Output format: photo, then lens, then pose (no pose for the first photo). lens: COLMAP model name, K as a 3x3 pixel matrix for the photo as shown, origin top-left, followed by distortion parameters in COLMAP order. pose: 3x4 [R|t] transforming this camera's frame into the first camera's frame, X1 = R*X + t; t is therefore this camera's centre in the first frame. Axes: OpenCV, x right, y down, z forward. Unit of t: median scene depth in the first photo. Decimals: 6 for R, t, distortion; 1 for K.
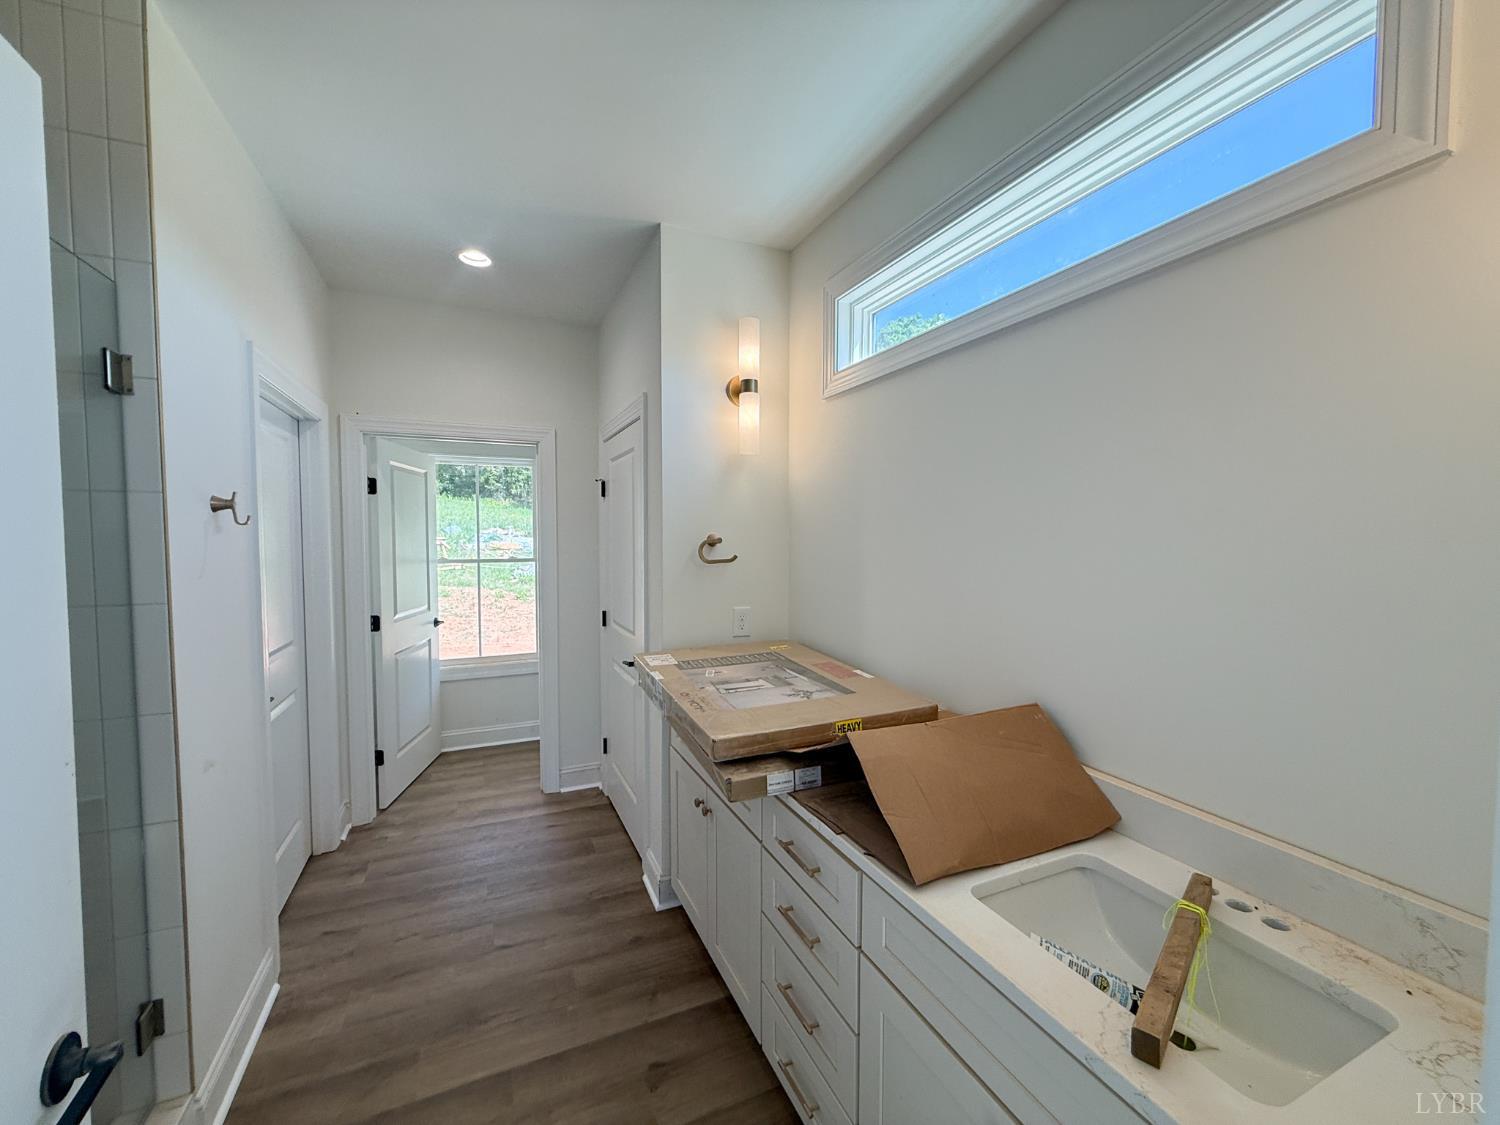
lens RADIAL K [[600.6, 0, 746.8], [0, 600.6, 560.4], [0, 0, 1]] dist [0.008724, -0.002434]
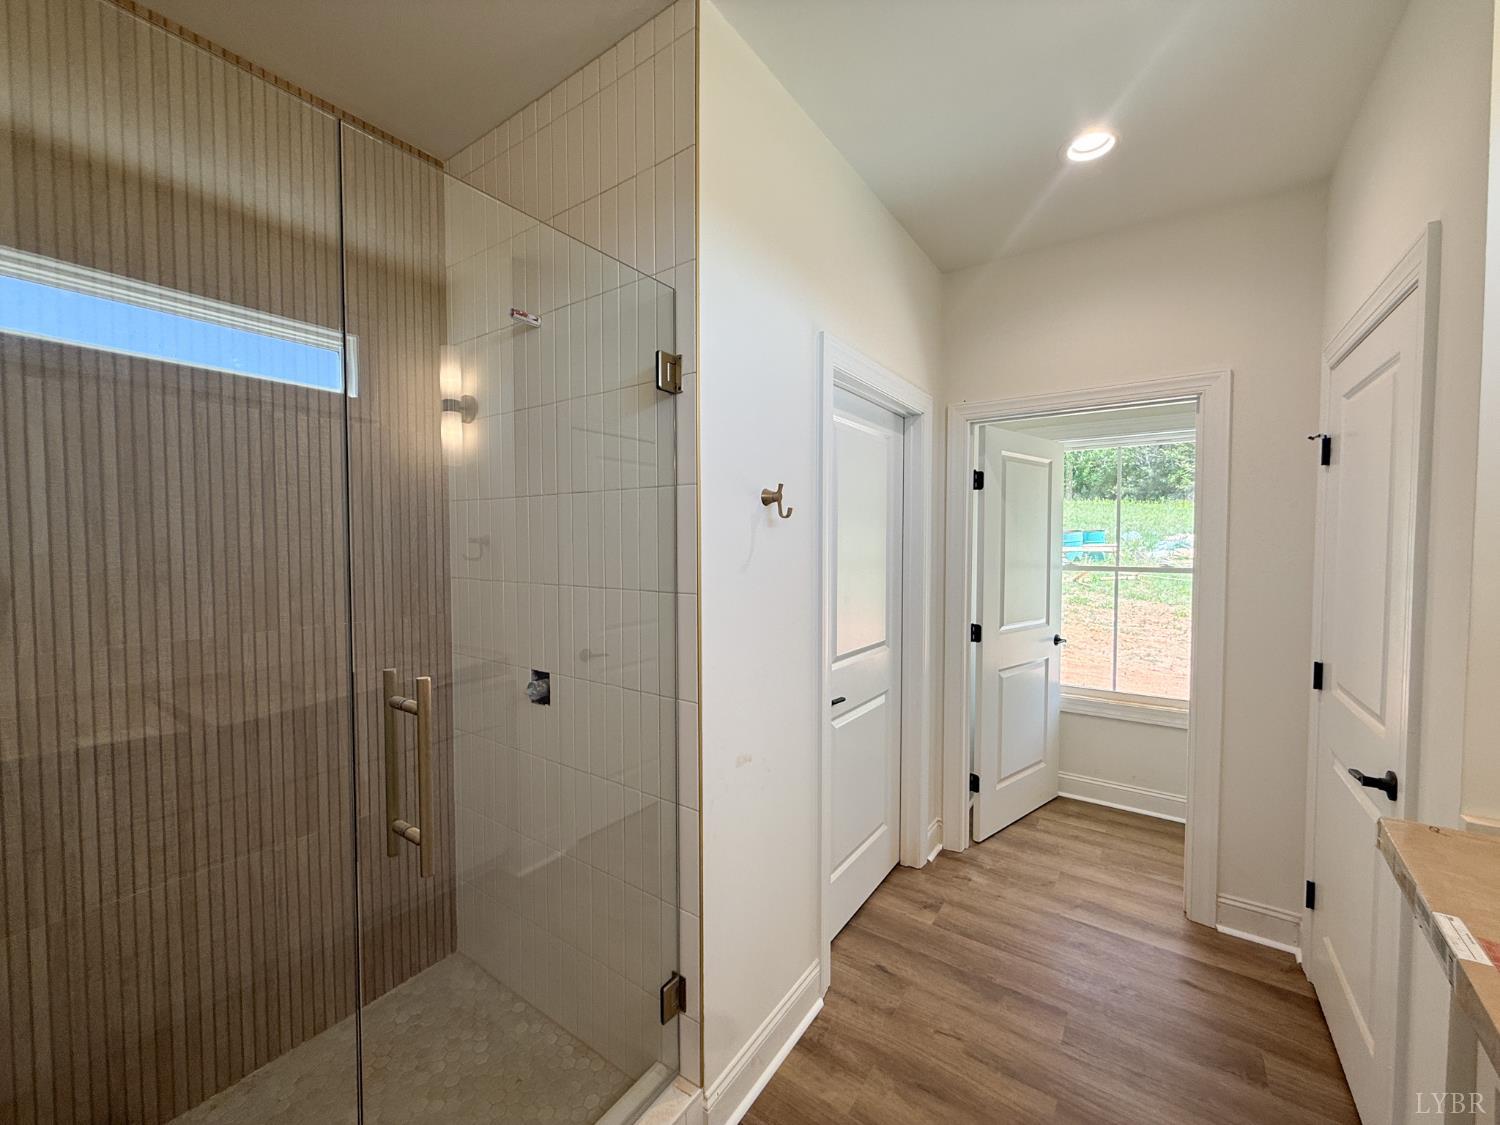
lens RADIAL K [[600.6, 0, 746.5], [0, 600.6, 562.1], [0, 0, 1]] dist [0.008724, -0.002434]
pose [[0.512316, 0.028806, -0.858314, -0.024404], [-0.037946, 0.999220, 0.010885, 0.001765], [0.857958, 0.026993, 0.513010, 0.243748]]
